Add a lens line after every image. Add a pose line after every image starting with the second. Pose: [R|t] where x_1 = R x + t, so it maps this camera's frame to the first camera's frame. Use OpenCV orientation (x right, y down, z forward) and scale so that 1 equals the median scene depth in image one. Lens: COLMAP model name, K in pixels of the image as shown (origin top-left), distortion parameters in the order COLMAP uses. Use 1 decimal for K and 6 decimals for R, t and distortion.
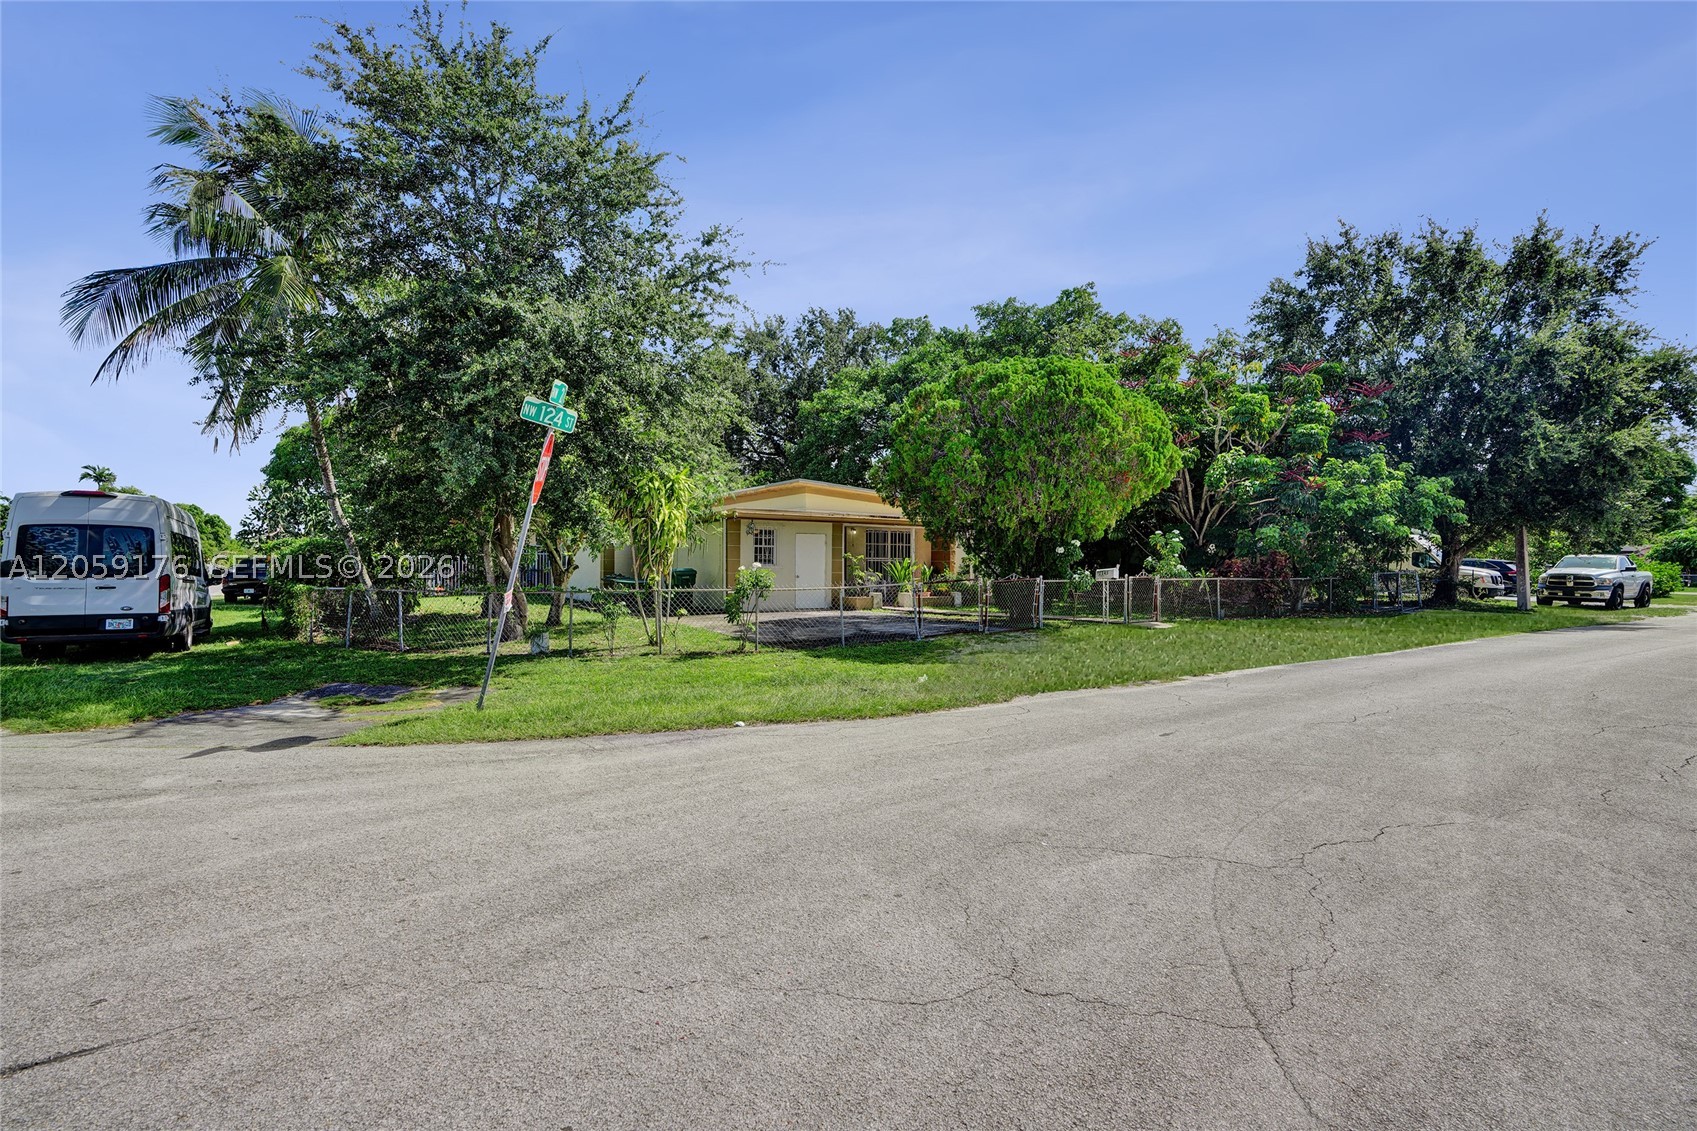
lens RADIAL K [[824.2, 0, 852.3], [0, 824.2, 571.9], [0, 0, 1]] dist [-0.039326, 0.012644]
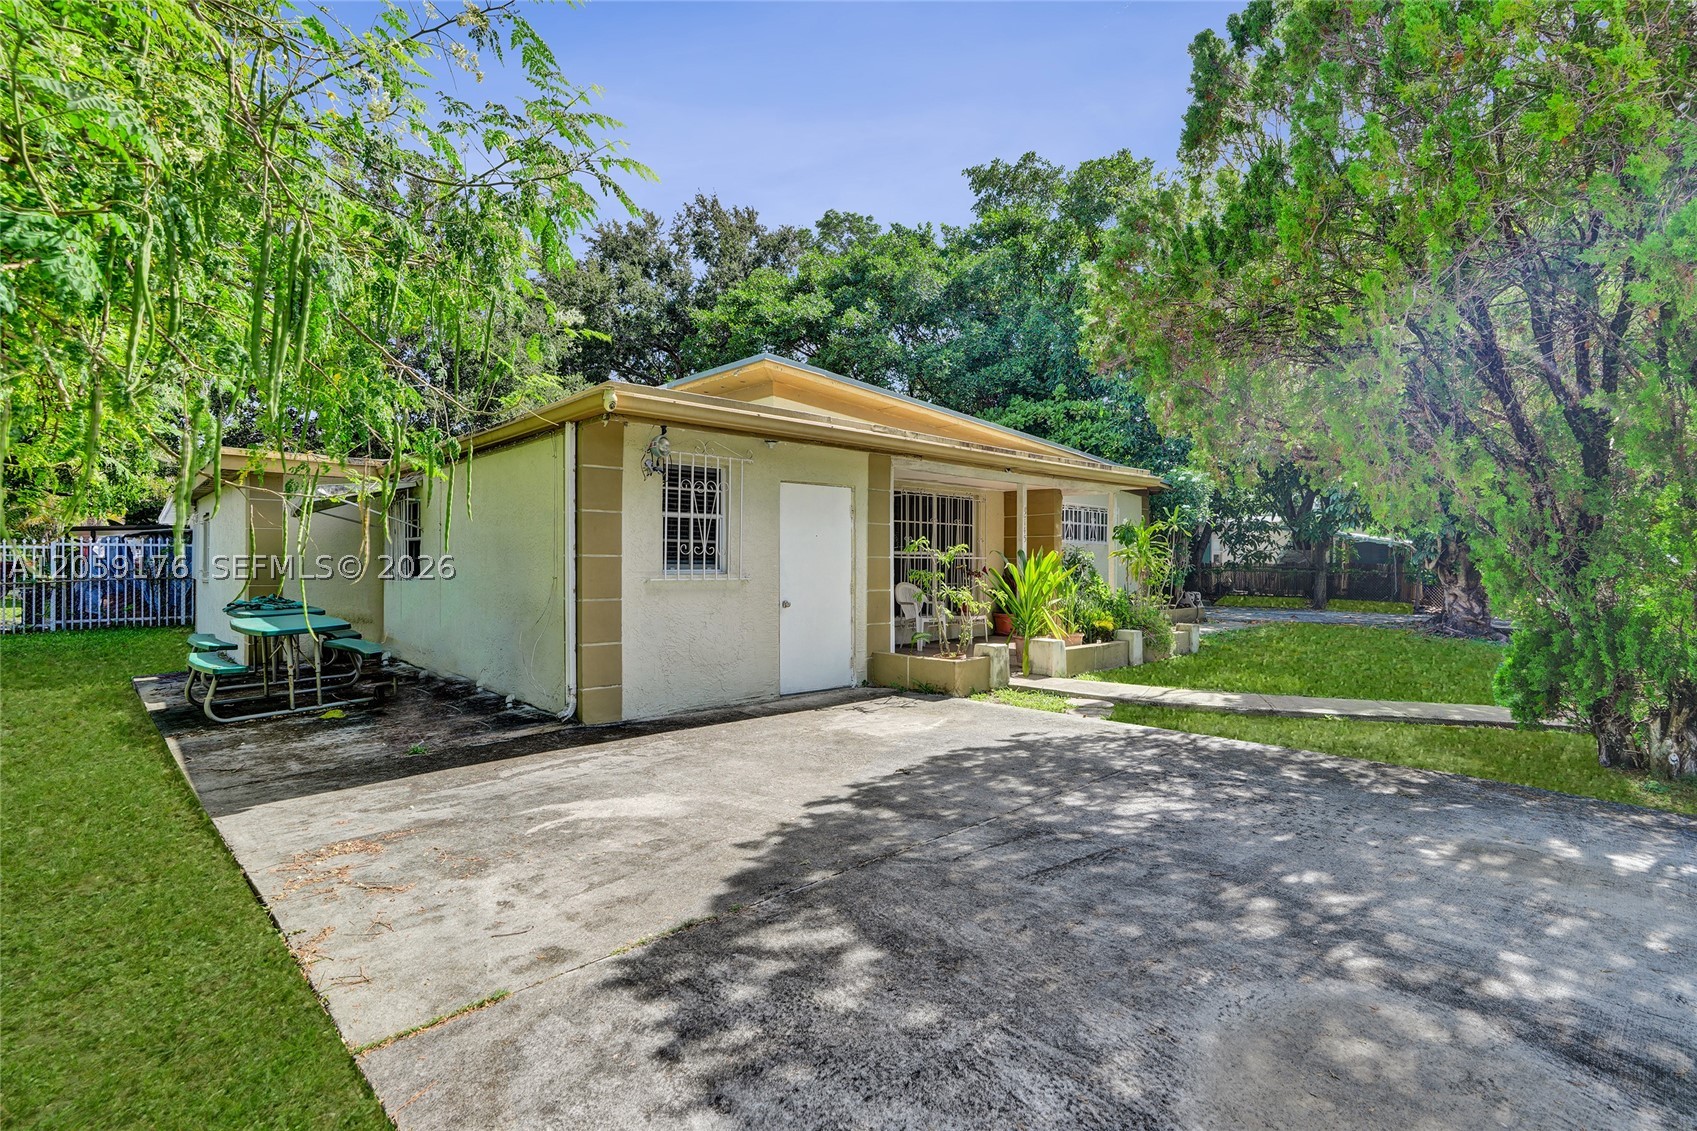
lens RADIAL K [[824.2, 0, 849.2], [0, 824.2, 571.7], [0, 0, 1]] dist [-0.039326, 0.012644]
pose [[0.985073, -0.007968, 0.171950, -0.101107], [0.007996, 0.999968, 0.000535, -0.007958], [-0.171949, 0.000848, 0.985106, 0.650661]]
